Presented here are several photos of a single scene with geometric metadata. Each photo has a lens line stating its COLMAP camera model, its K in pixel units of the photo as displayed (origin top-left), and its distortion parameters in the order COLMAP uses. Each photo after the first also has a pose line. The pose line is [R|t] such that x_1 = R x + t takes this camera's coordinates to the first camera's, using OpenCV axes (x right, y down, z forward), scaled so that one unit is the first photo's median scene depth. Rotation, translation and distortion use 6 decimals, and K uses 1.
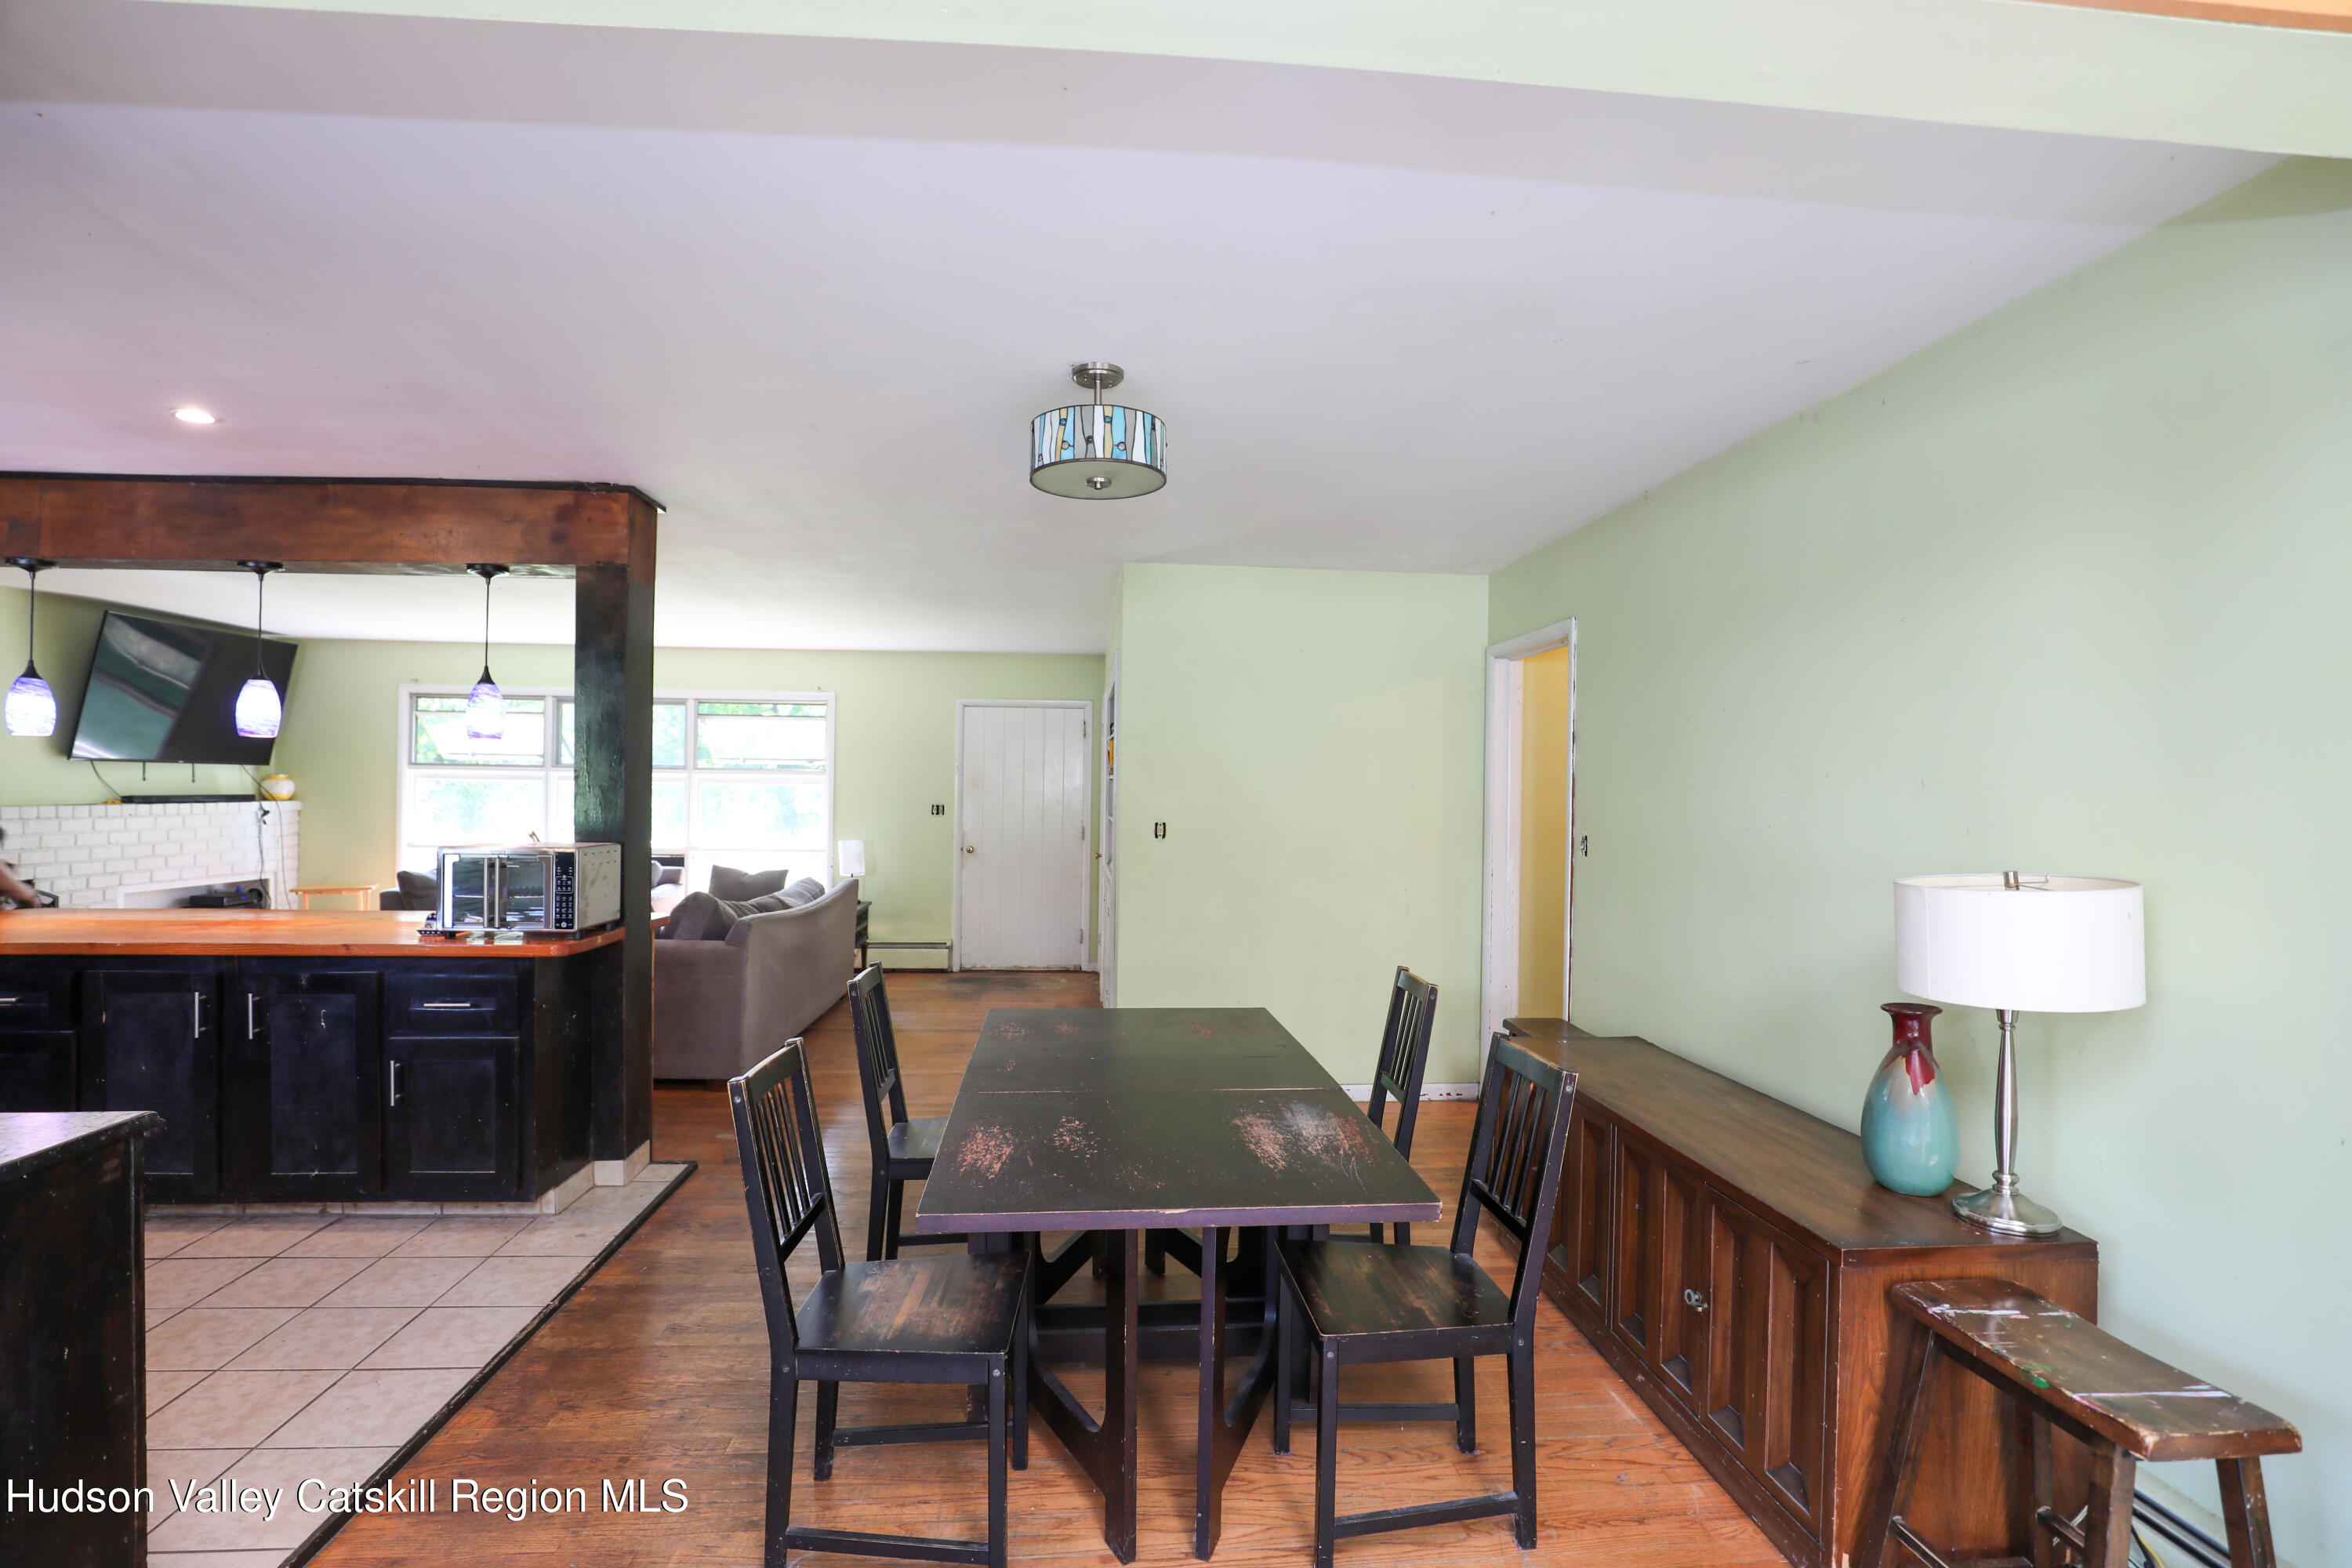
lens RADIAL K [[1075.2, 0, 1166.9], [0, 1075.2, 786.3], [0, 0, 1]] dist [-0.039166, 0.008123]
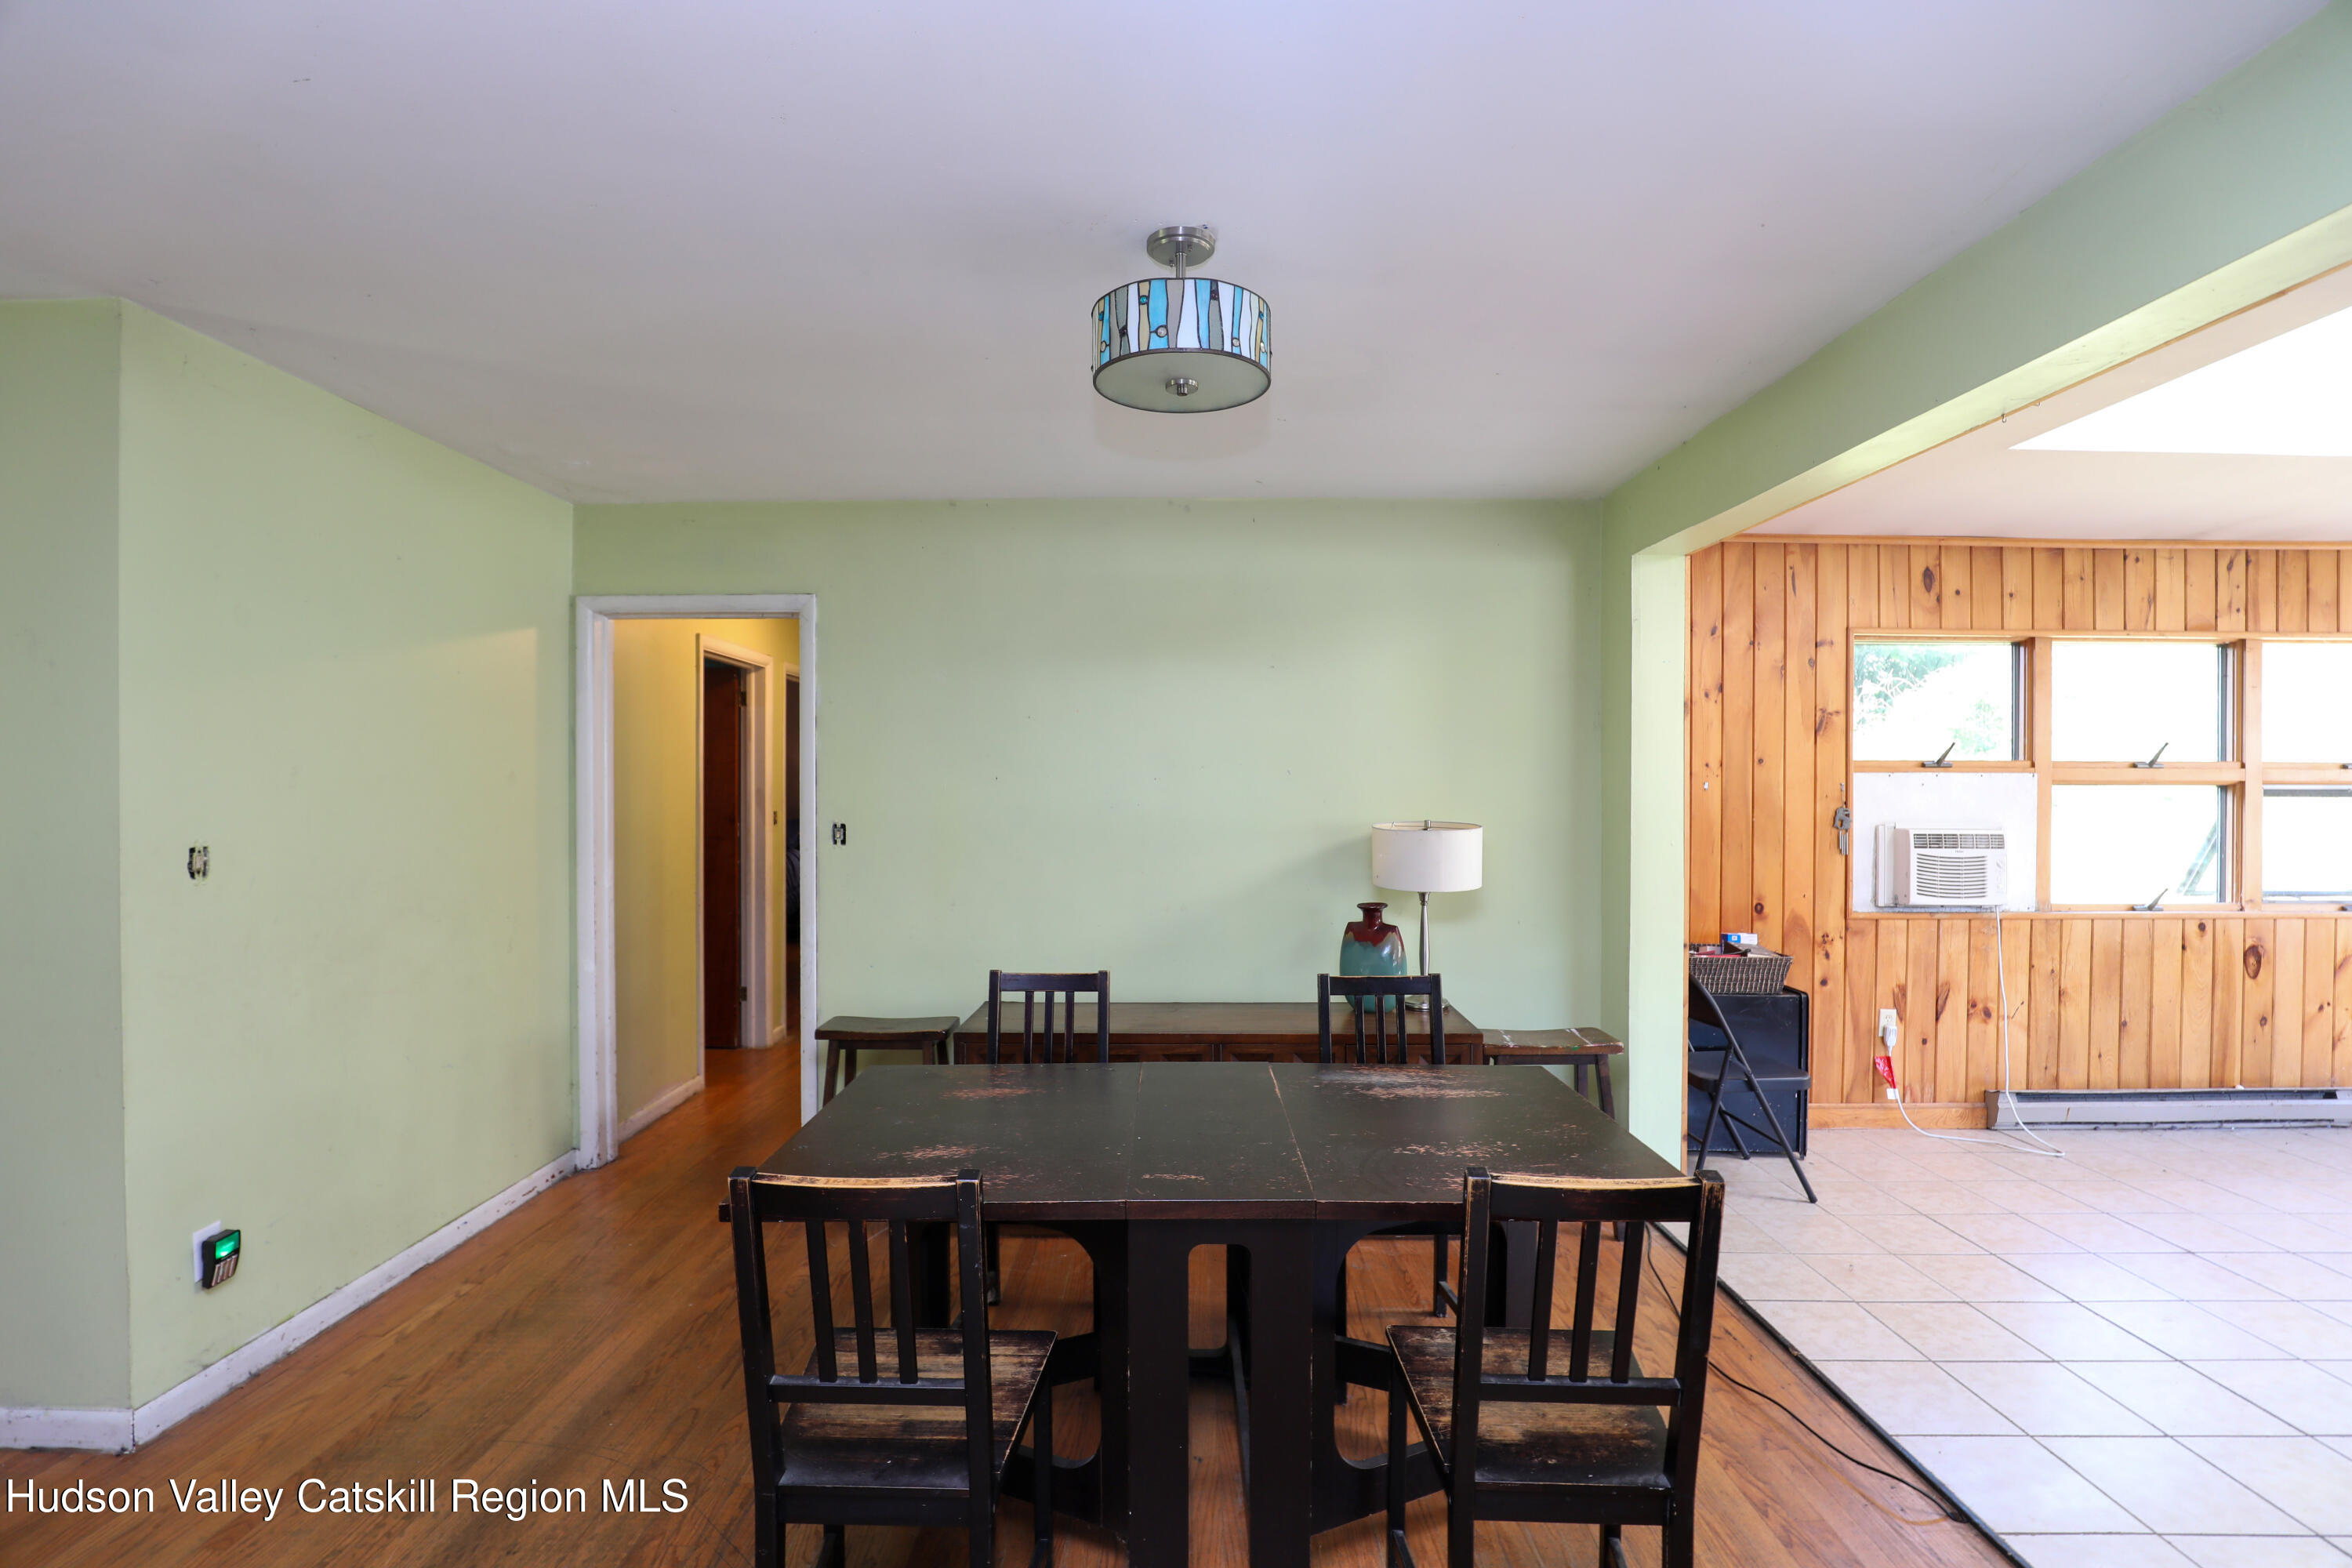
lens RADIAL K [[1075.0, 0, 1170.6], [0, 1075.0, 792.6], [0, 0, 1]] dist [-0.037353, 0.007787]
pose [[0.095509, -0.021807, 0.995190, -0.450488], [-0.002662, 0.999751, 0.022162, -0.004186], [-0.995425, -0.004766, 0.095427, 0.501506]]
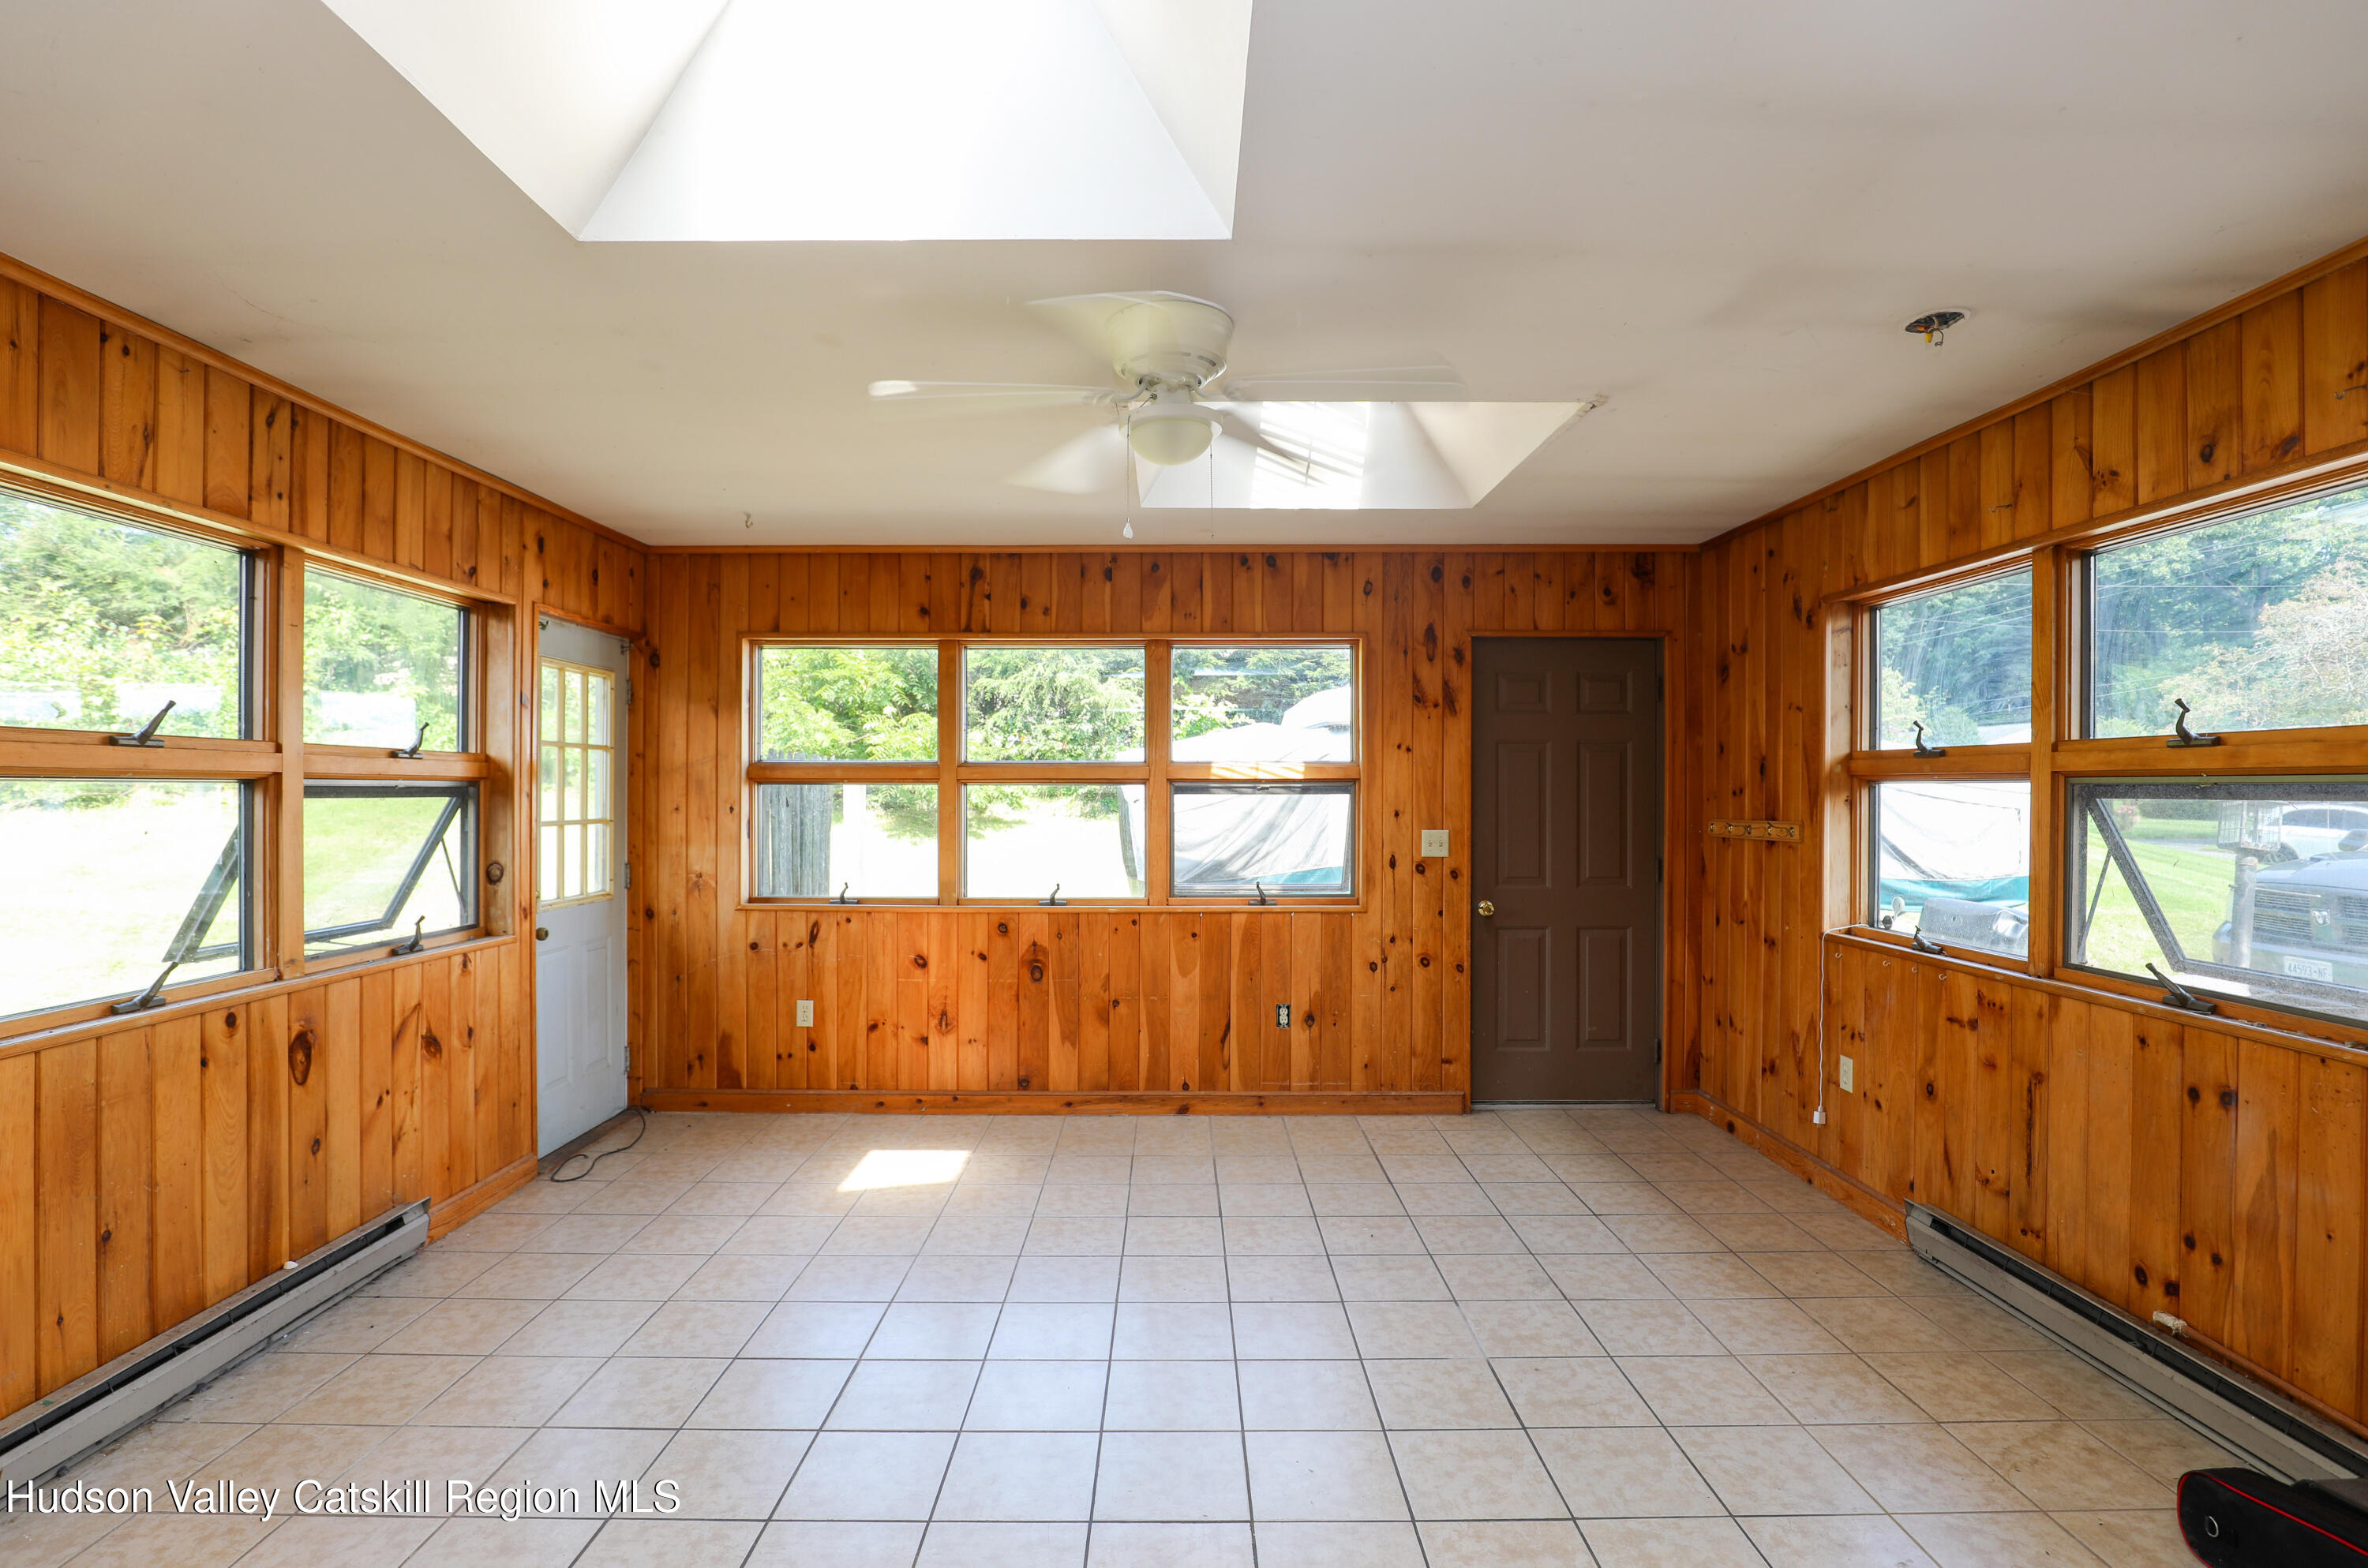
lens RADIAL K [[1109.8, 0, 1172.7], [0, 1109.8, 789.5], [0, 0, 1]] dist [-0.036173, 0.006567]
pose [[-0.996717, -0.016884, 0.079182, 0.010928], [-0.017019, 0.999855, -0.001036, 0.005095], [-0.079153, -0.002380, -0.996860, 0.209772]]
